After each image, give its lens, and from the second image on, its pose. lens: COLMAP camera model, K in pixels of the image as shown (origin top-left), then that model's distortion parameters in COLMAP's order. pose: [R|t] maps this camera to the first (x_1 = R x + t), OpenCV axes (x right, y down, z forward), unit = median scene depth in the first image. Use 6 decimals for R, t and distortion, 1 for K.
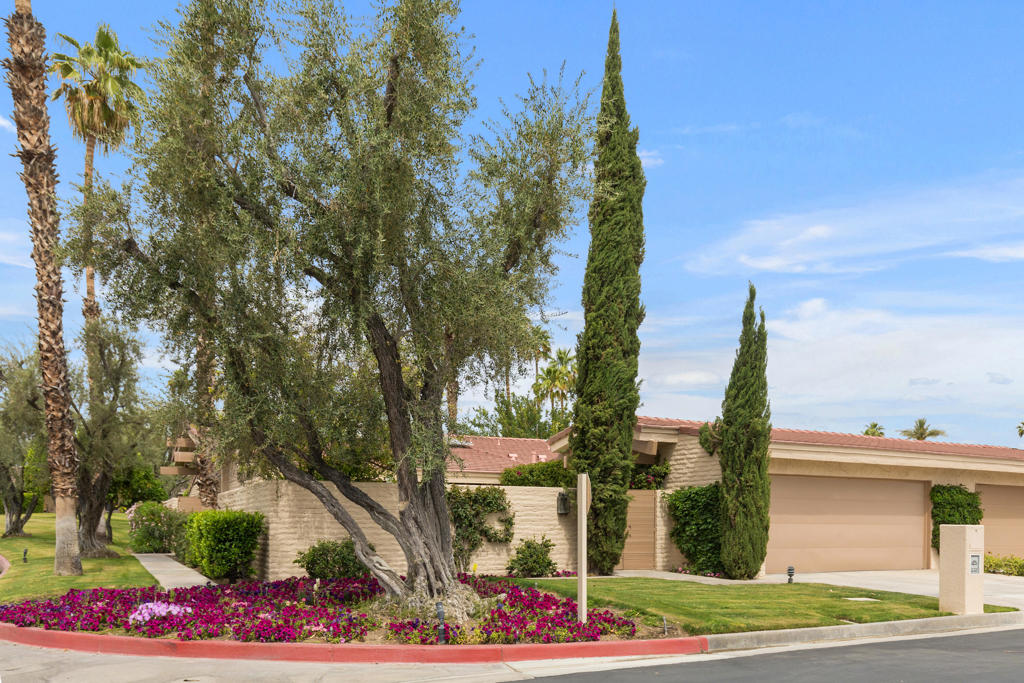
lens RADIAL K [[782.4, 0, 509.3], [0, 782.4, 342.1], [0, 0, 1]] dist [-0.000234, -0.001526]
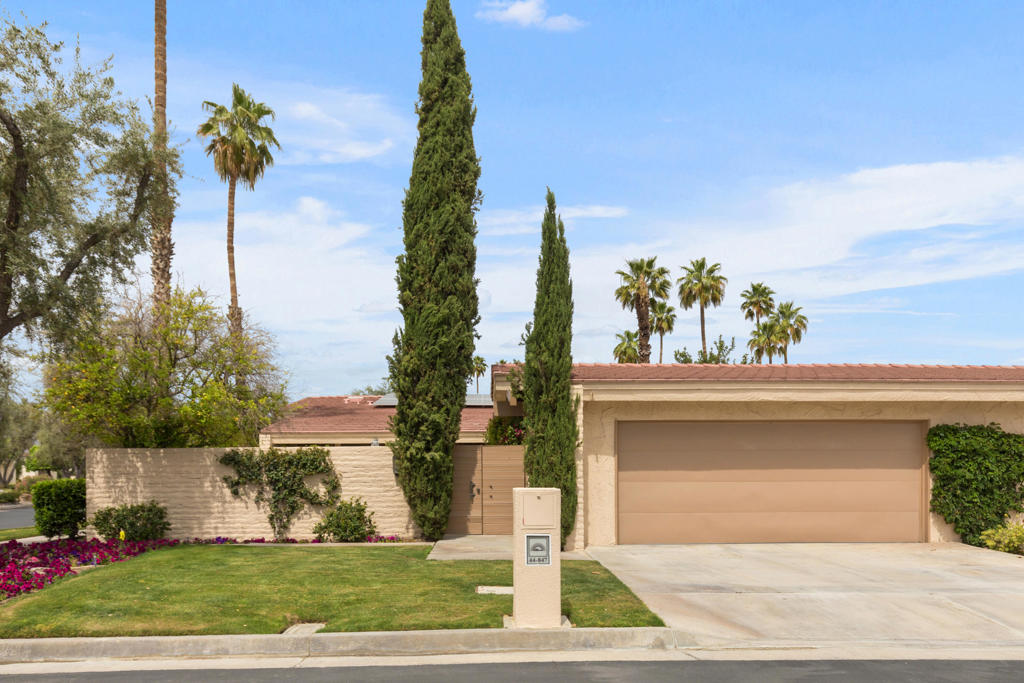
lens RADIAL K [[681.3, 0, 514.2], [0, 681.3, 340.5], [0, 0, 1]] dist [0.006664, -0.000449]
pose [[0.906339, -0.095412, -0.411638, 0.560405], [0.107030, 0.994242, 0.005204, 0.074397], [0.408772, -0.048774, 0.911332, 0.335865]]
